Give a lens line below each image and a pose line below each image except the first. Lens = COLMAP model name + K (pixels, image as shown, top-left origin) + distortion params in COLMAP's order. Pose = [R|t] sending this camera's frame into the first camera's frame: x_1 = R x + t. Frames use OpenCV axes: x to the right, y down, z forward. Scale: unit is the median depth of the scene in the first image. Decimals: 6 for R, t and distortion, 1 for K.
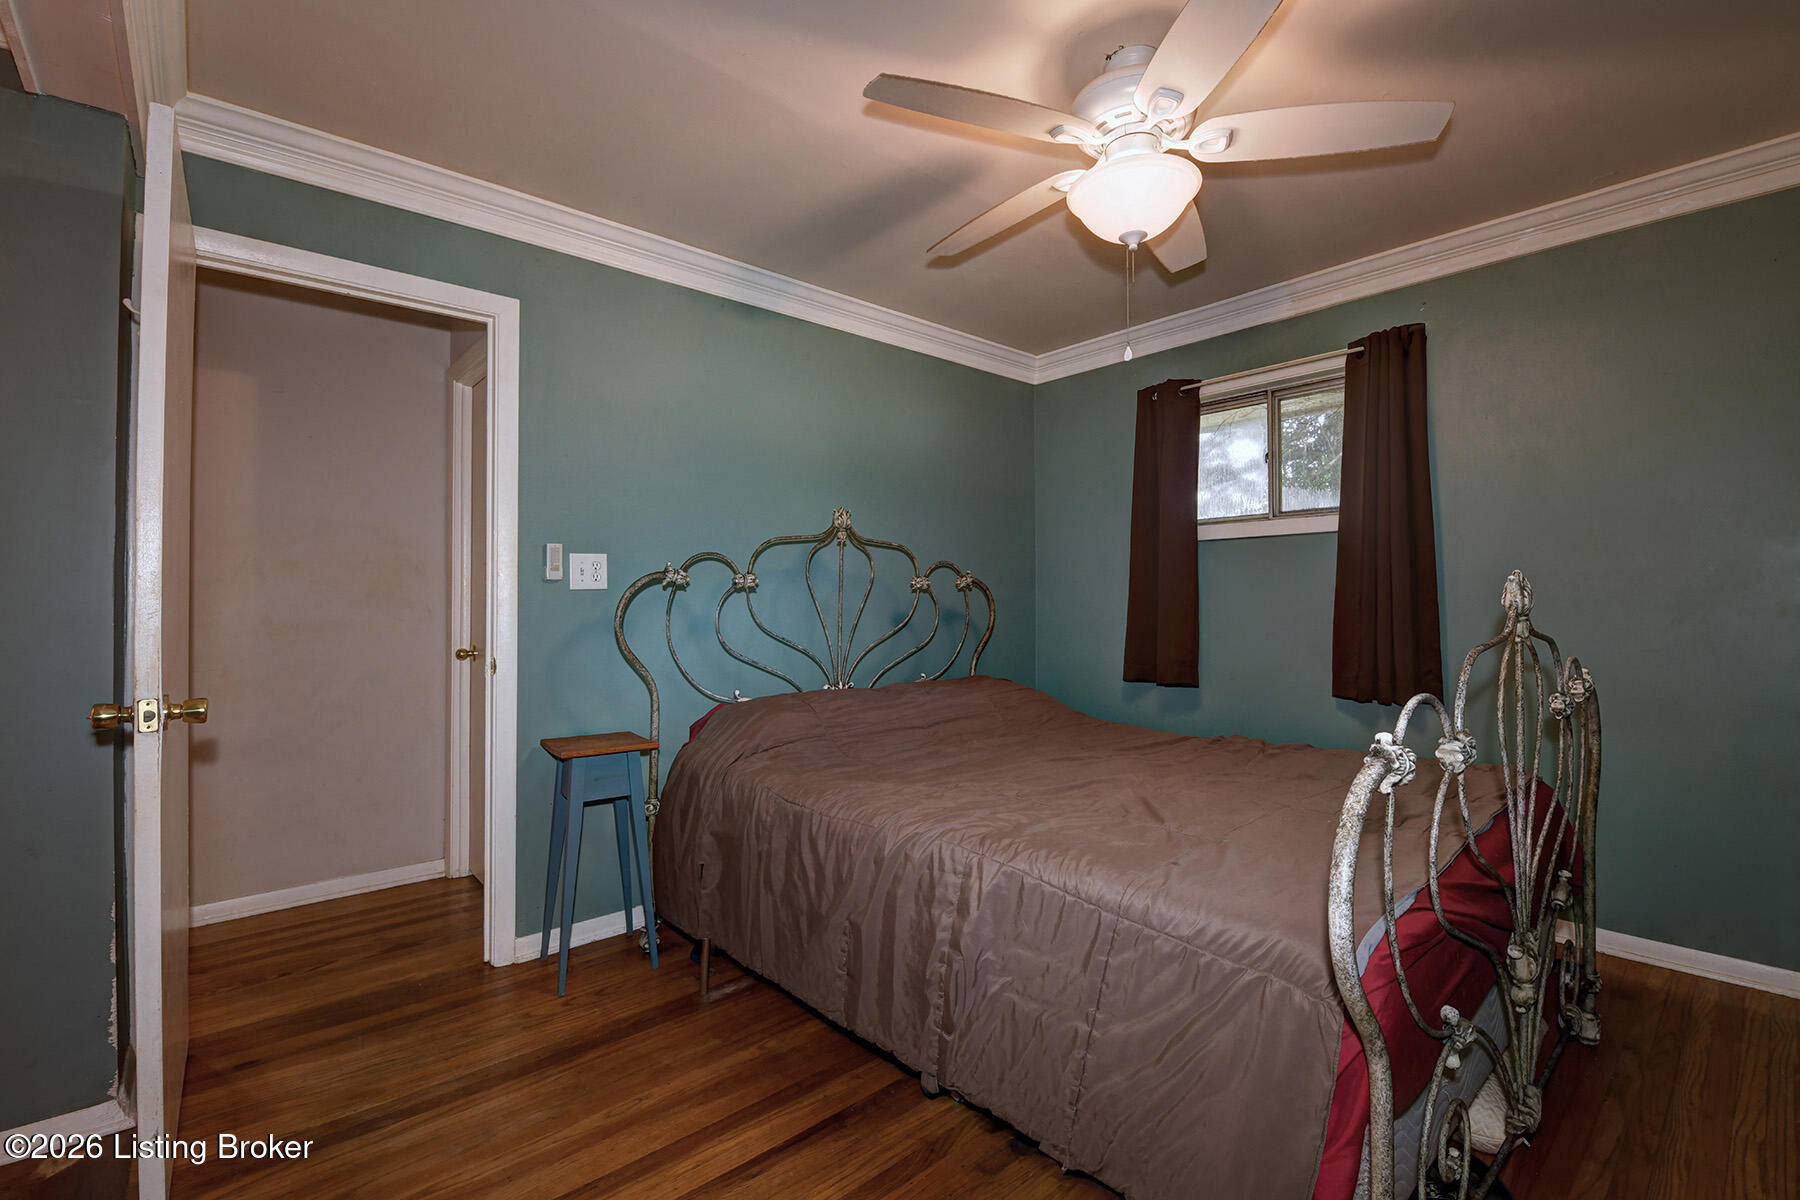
lens RADIAL K [[790.1, 0, 900.0], [0, 790.1, 600.0], [0, 0, 1]] dist [-0.002574, -0.000314]
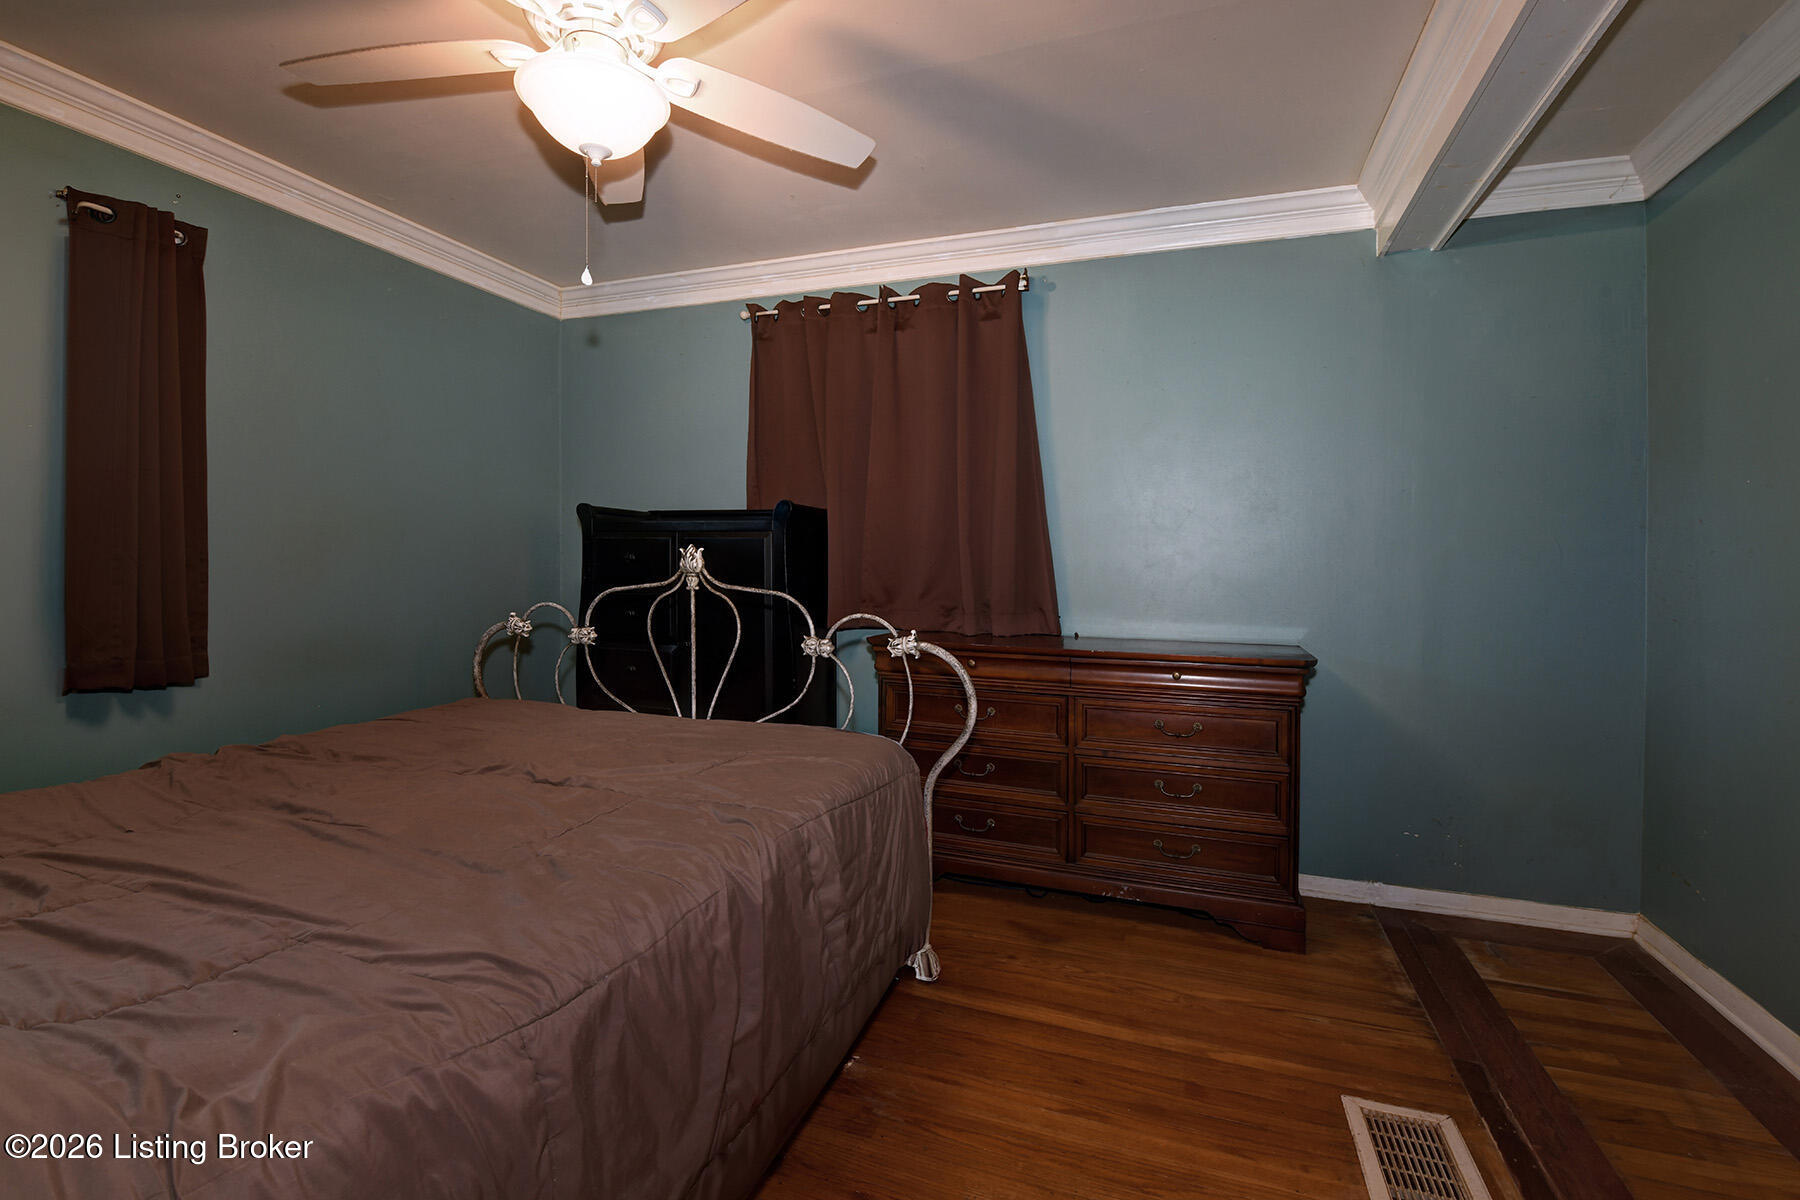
lens RADIAL K [[786.0, 0, 903.8], [0, 786.0, 571.6], [0, 0, 1]] dist [-0.002179, -0.010239]
pose [[-0.475254, -0.005478, 0.879832, -0.392735], [-0.016266, 0.999864, -0.002561, 0.007716], [-0.879699, -0.015529, -0.475278, 0.666702]]
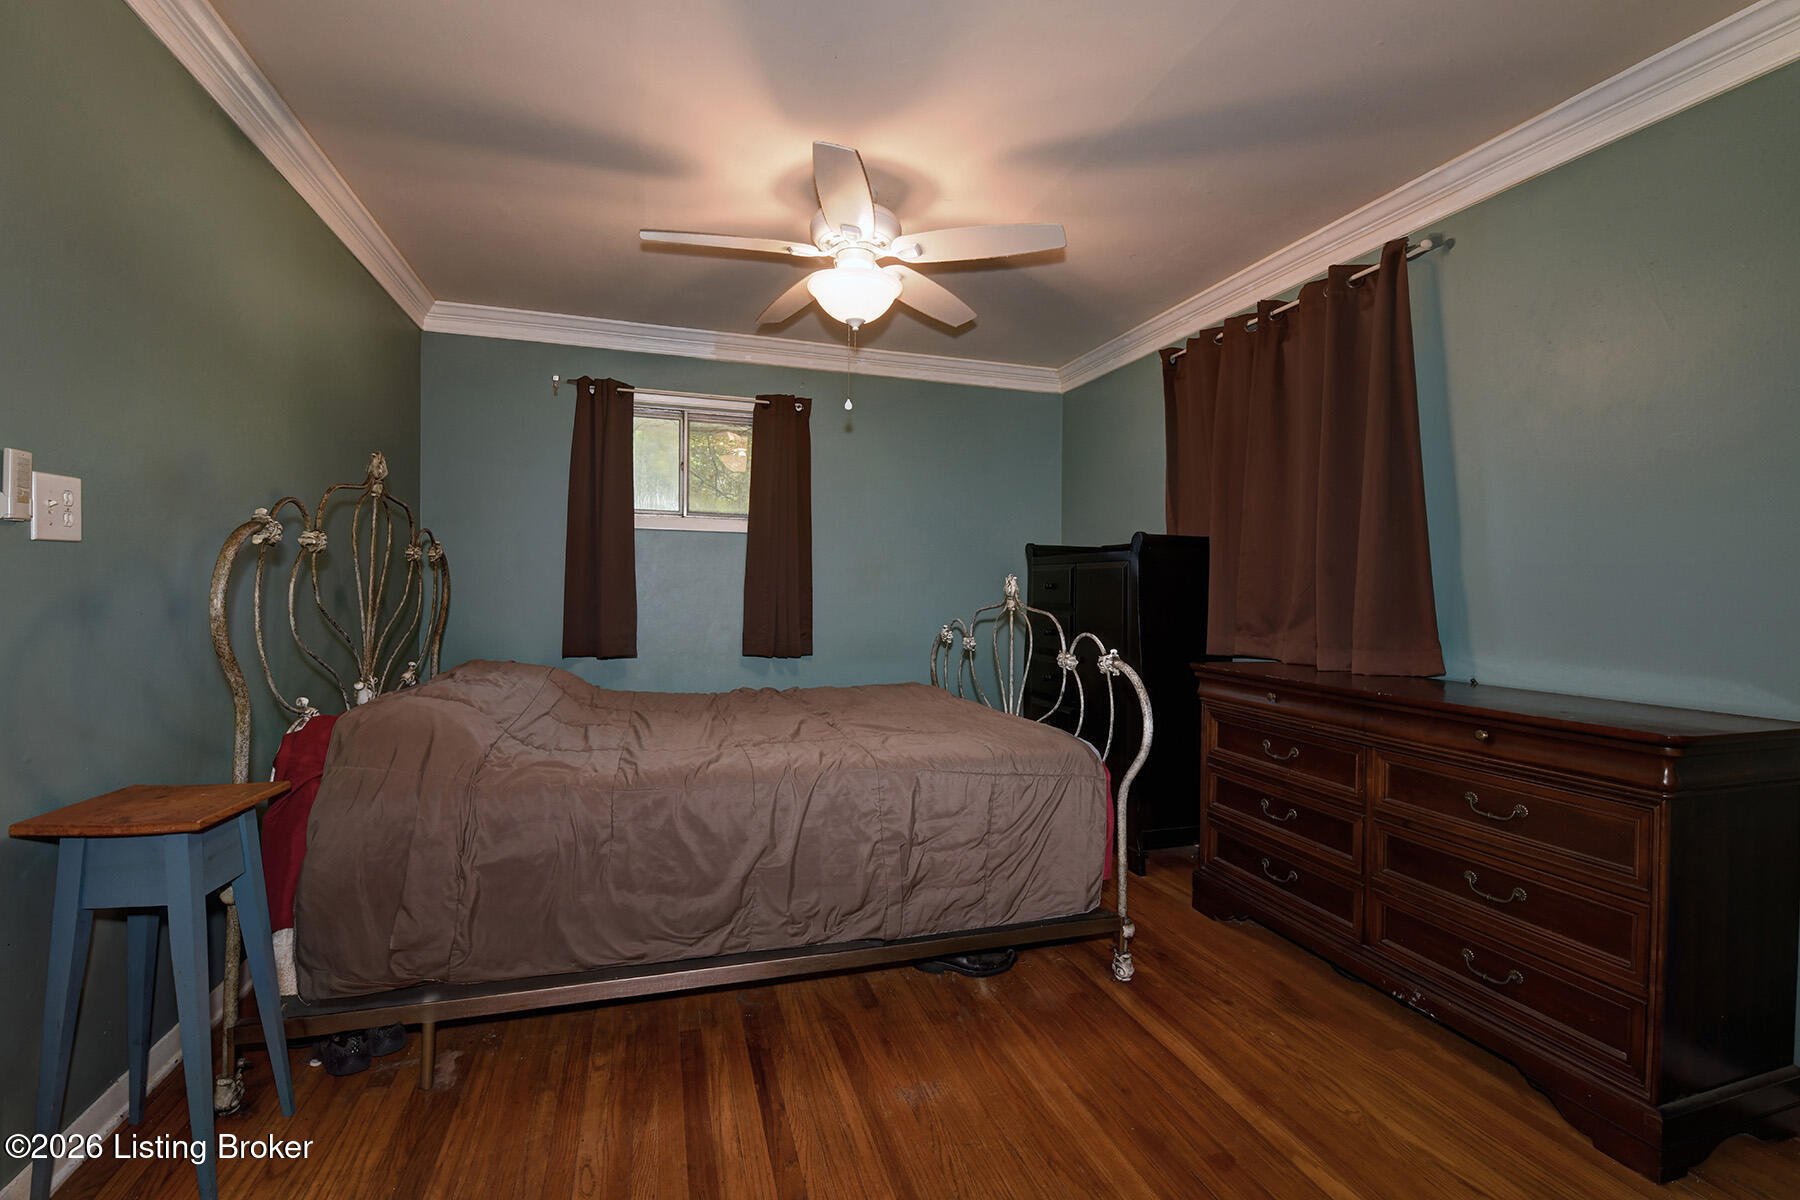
lens RADIAL K [[778.8, 0, 892.9], [0, 778.8, 596.0], [0, 0, 1]] dist [-0.001449, -0.010446]
pose [[0.418204, 0.004665, 0.908341, -0.548591], [-0.024569, 0.999679, 0.006178, 0.006938], [-0.908021, -0.024901, 0.418185, 0.216133]]
